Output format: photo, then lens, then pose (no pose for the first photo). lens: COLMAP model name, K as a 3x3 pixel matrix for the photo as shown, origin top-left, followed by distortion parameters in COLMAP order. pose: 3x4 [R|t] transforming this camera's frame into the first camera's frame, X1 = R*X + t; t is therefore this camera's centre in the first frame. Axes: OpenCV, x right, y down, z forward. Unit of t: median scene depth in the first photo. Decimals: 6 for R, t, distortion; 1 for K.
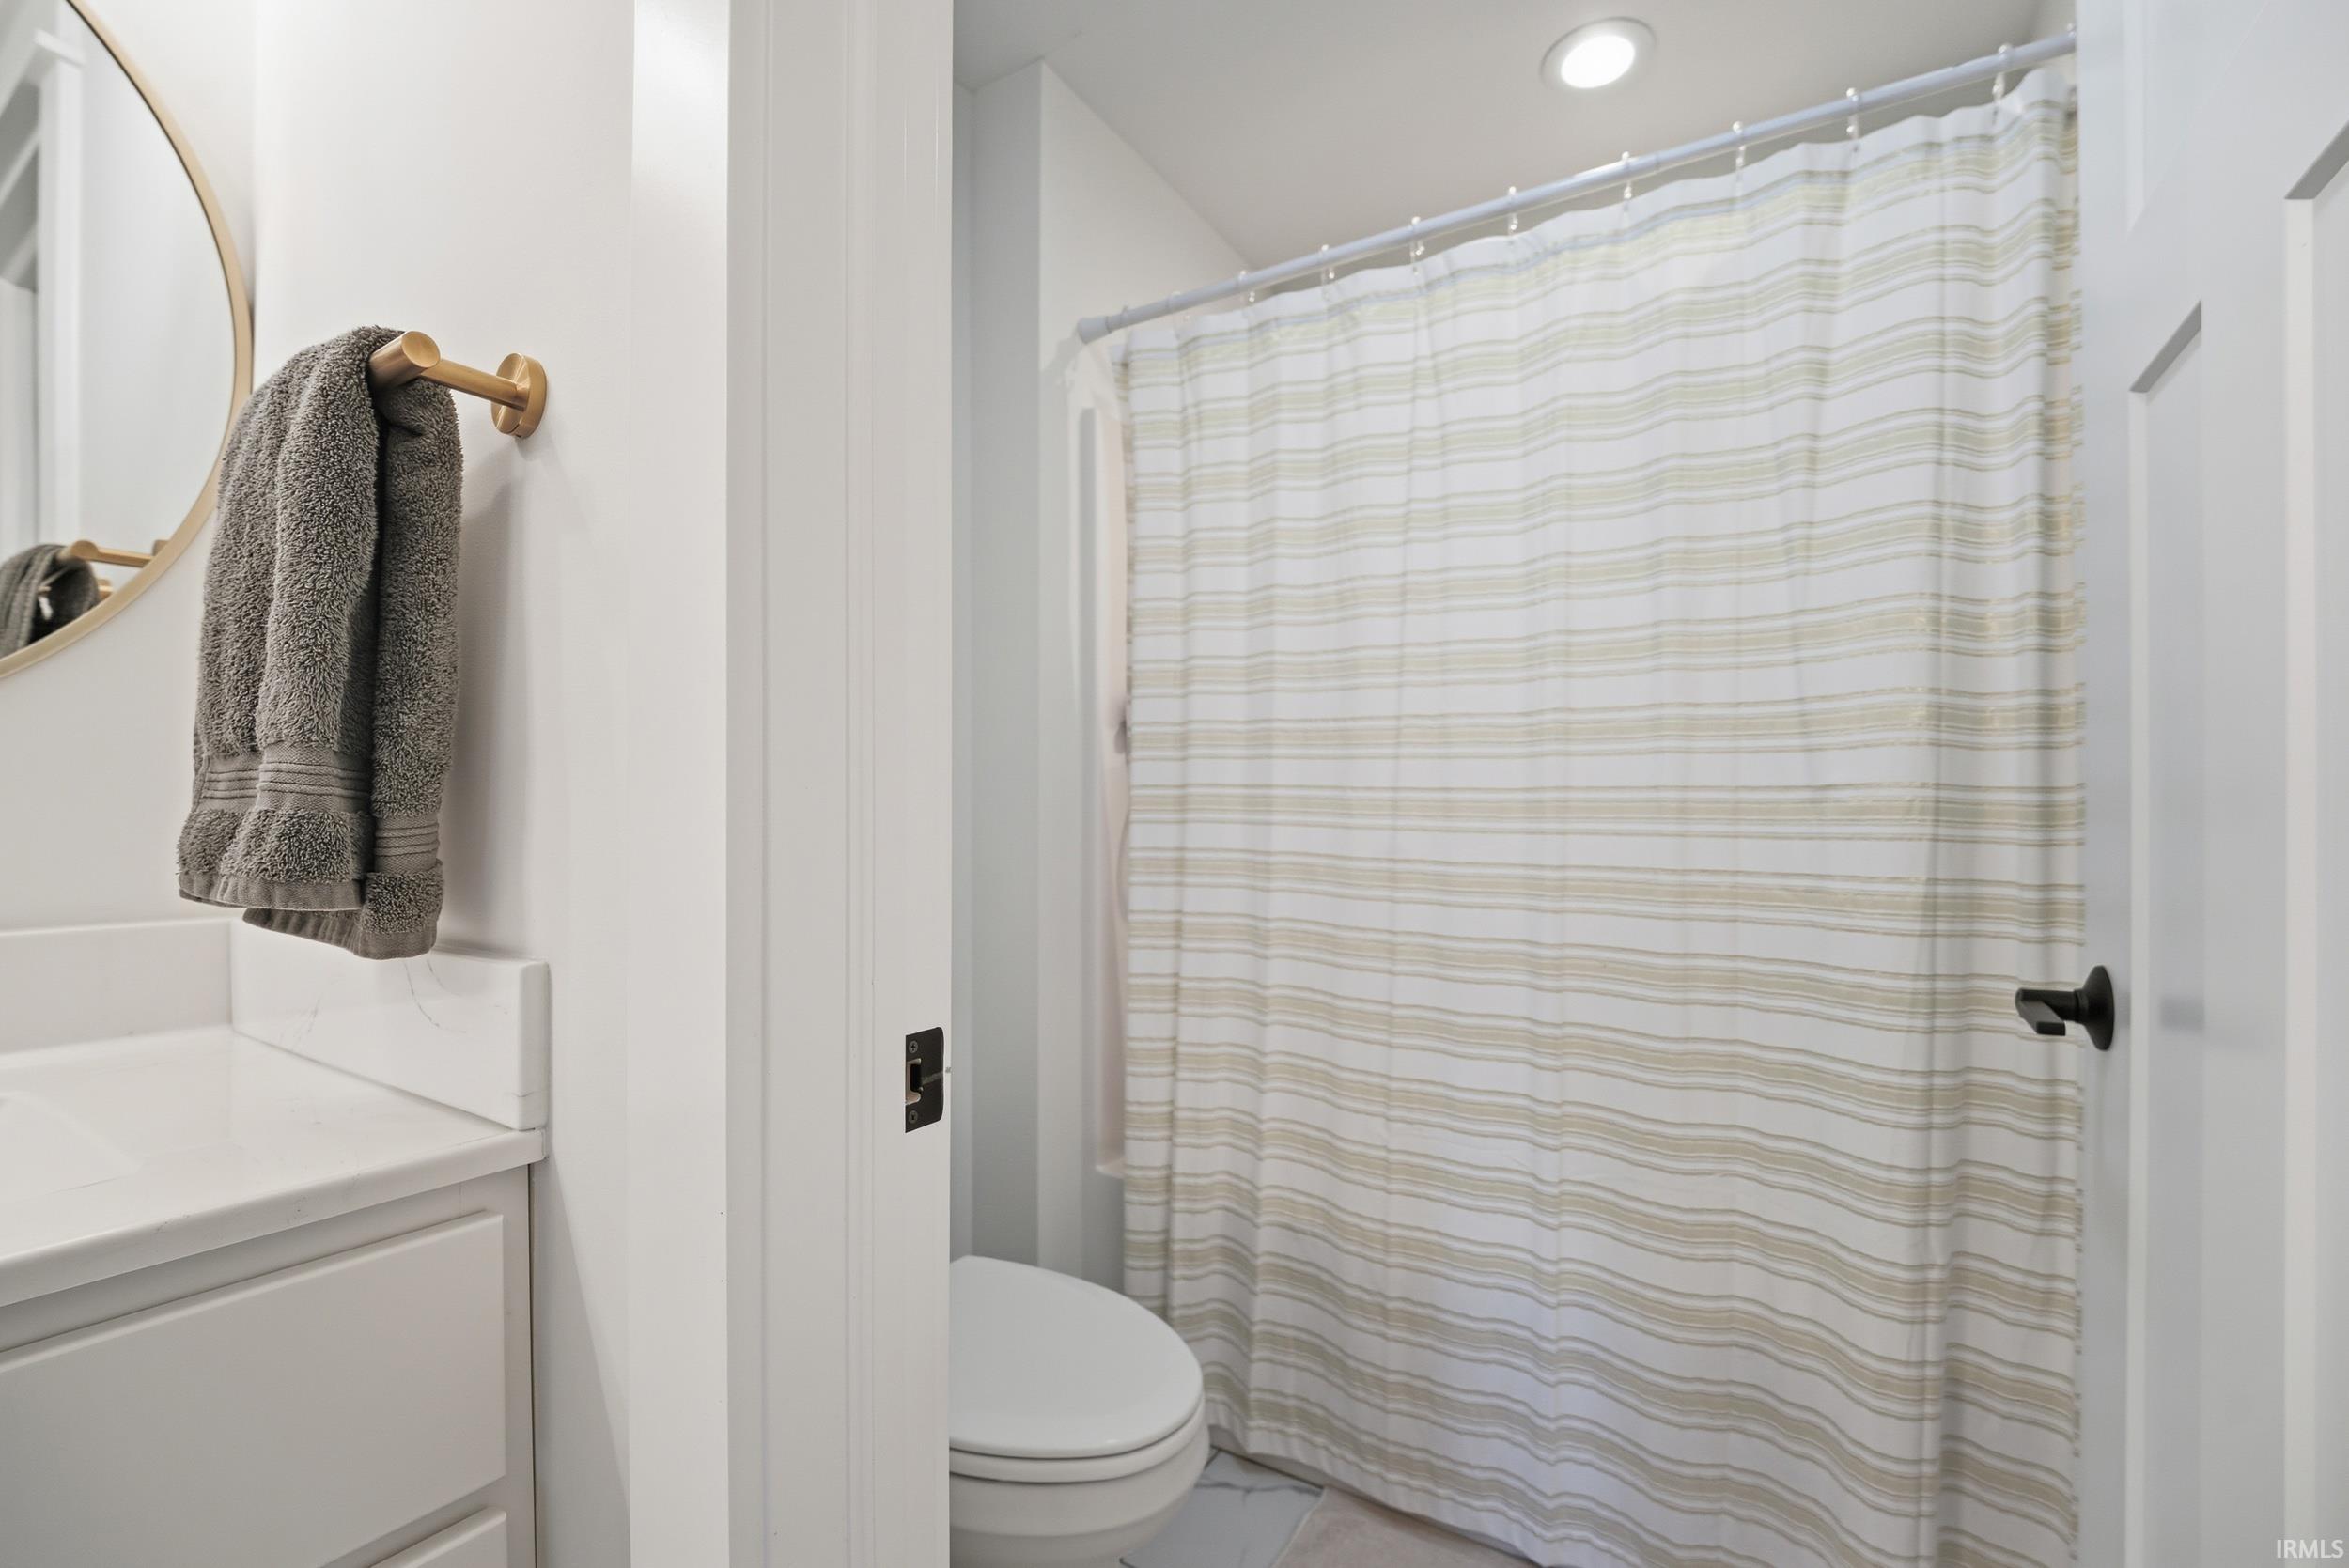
lens RADIAL K [[987.7, 0, 1166.6], [0, 987.7, 791.3], [0, 0, 1]] dist [-0.015025, -0.000290]
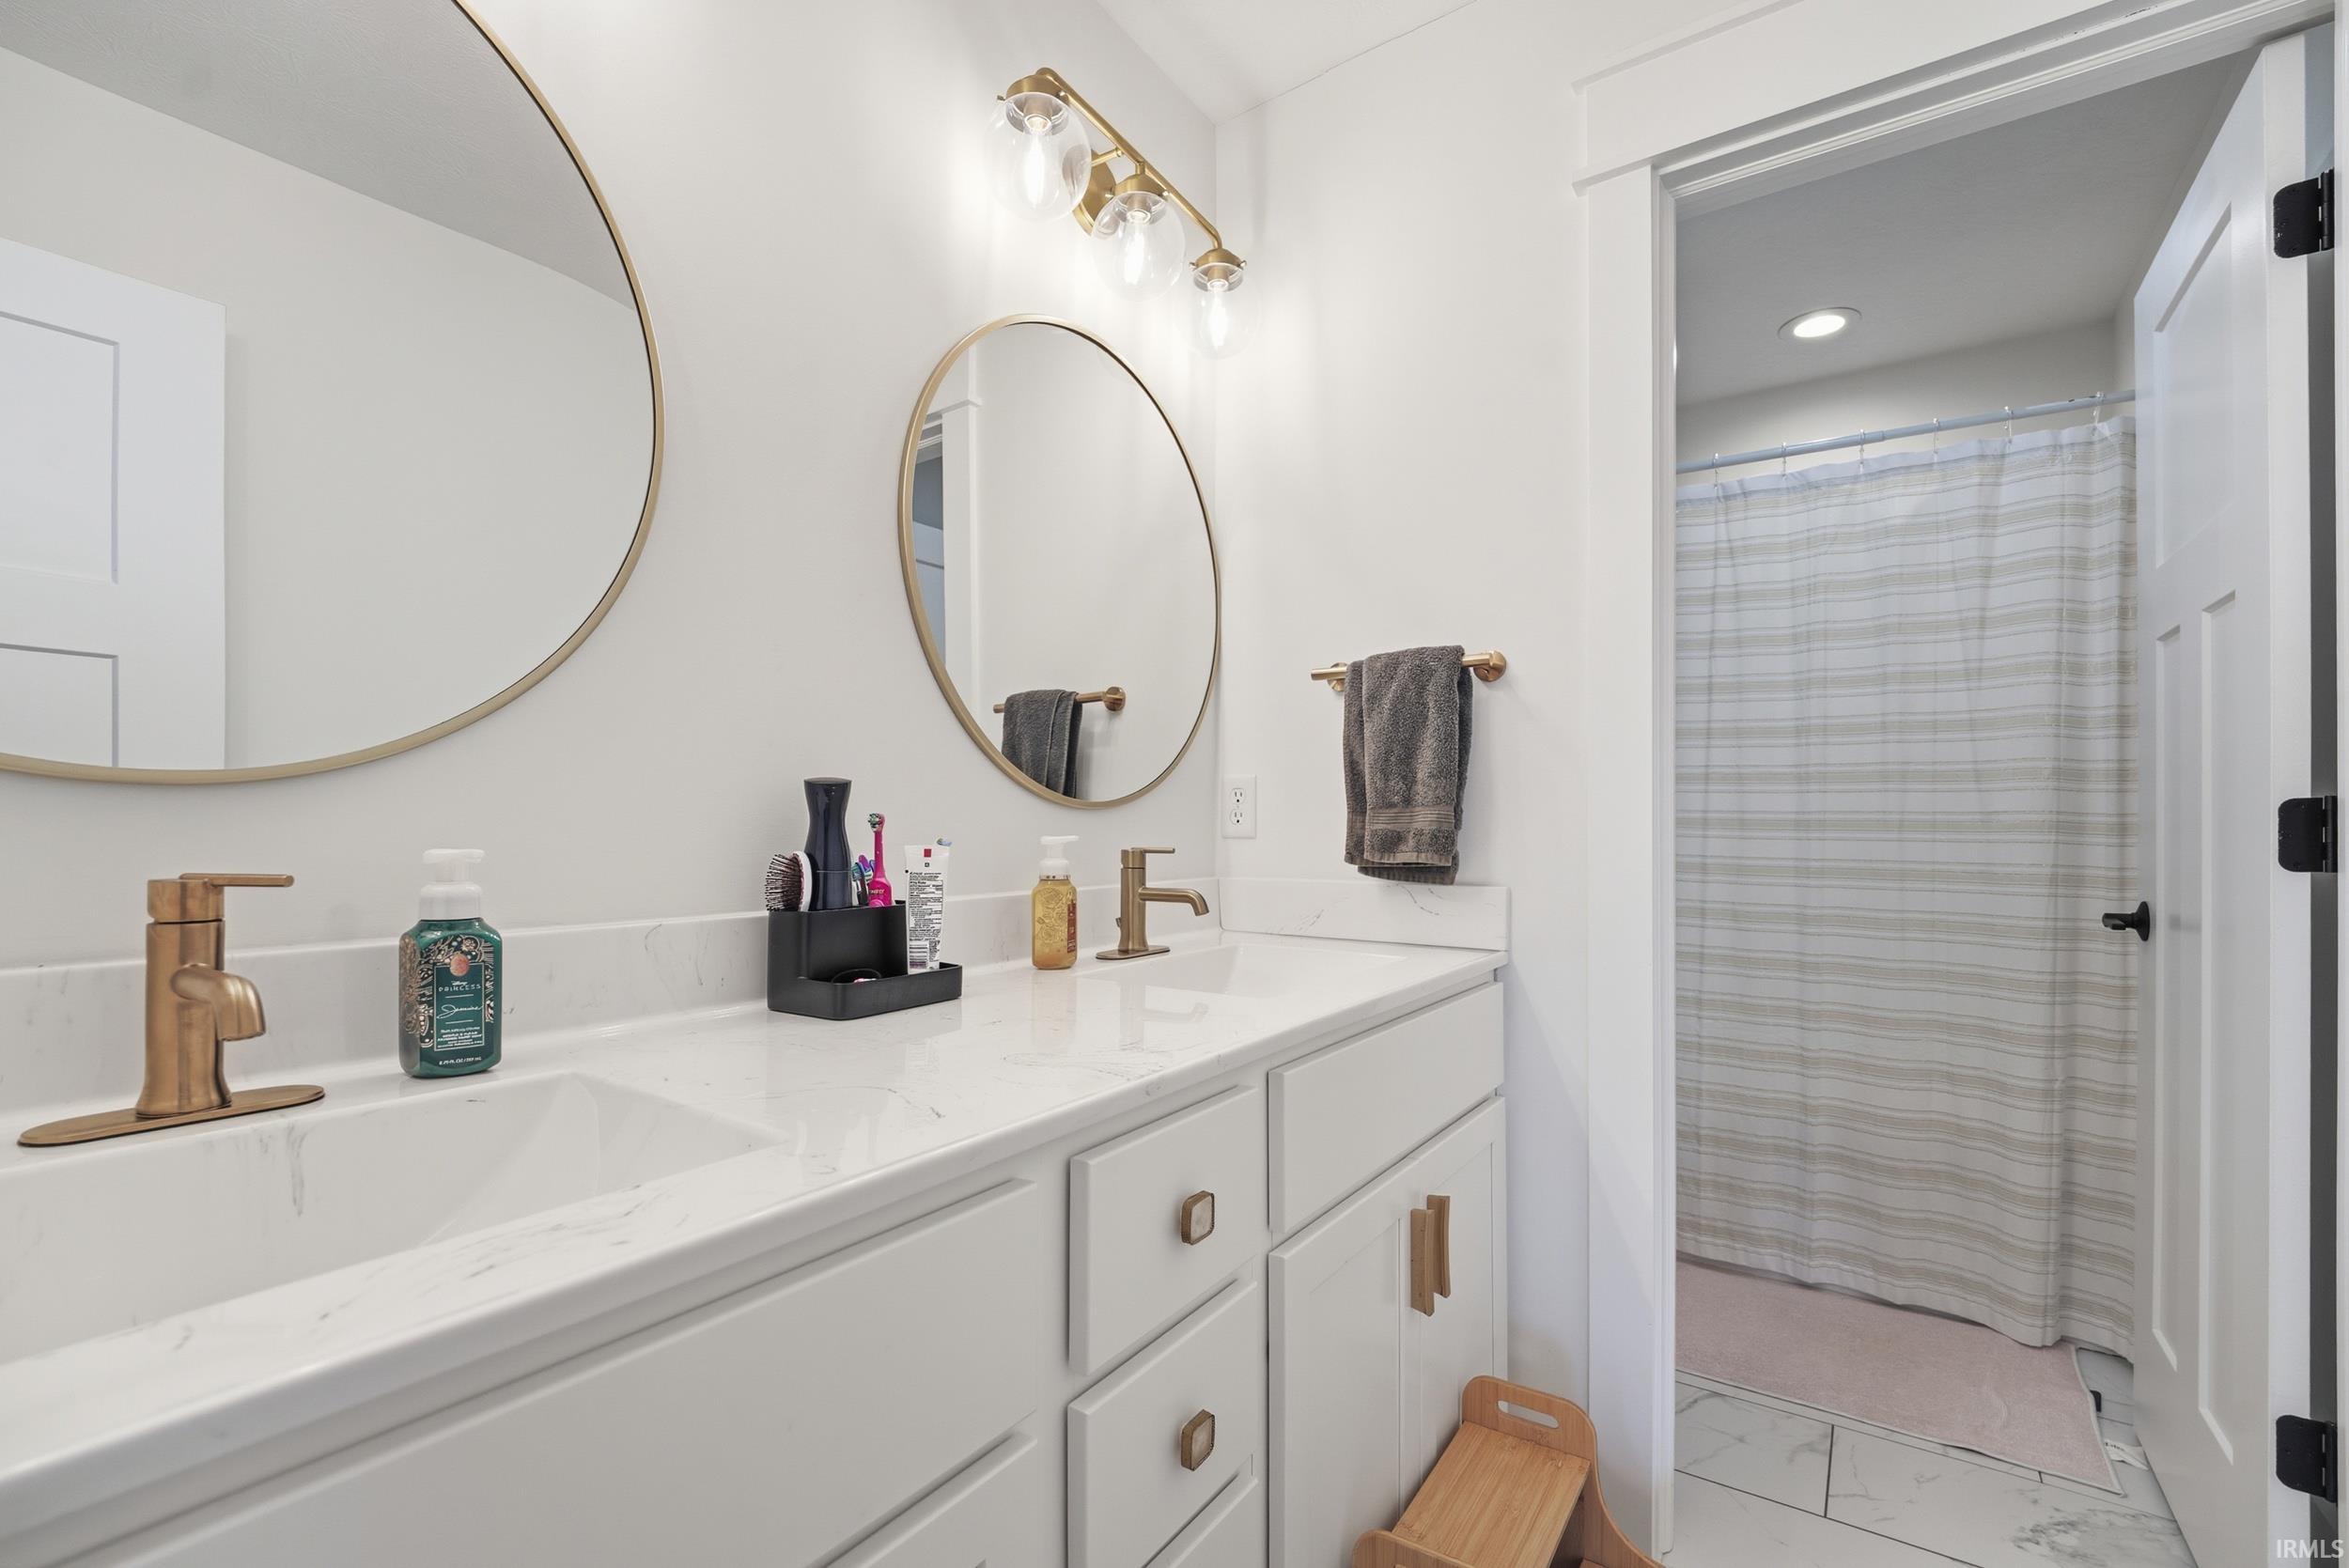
lens RADIAL K [[987.7, 0, 1181.1], [0, 987.7, 798.4], [0, 0, 1]] dist [-0.015025, -0.000290]
pose [[0.998762, 0.001723, -0.049721, -0.707368], [-0.001810, 0.999997, -0.001690, -0.025286], [0.049718, 0.001778, 0.998762, -0.839507]]
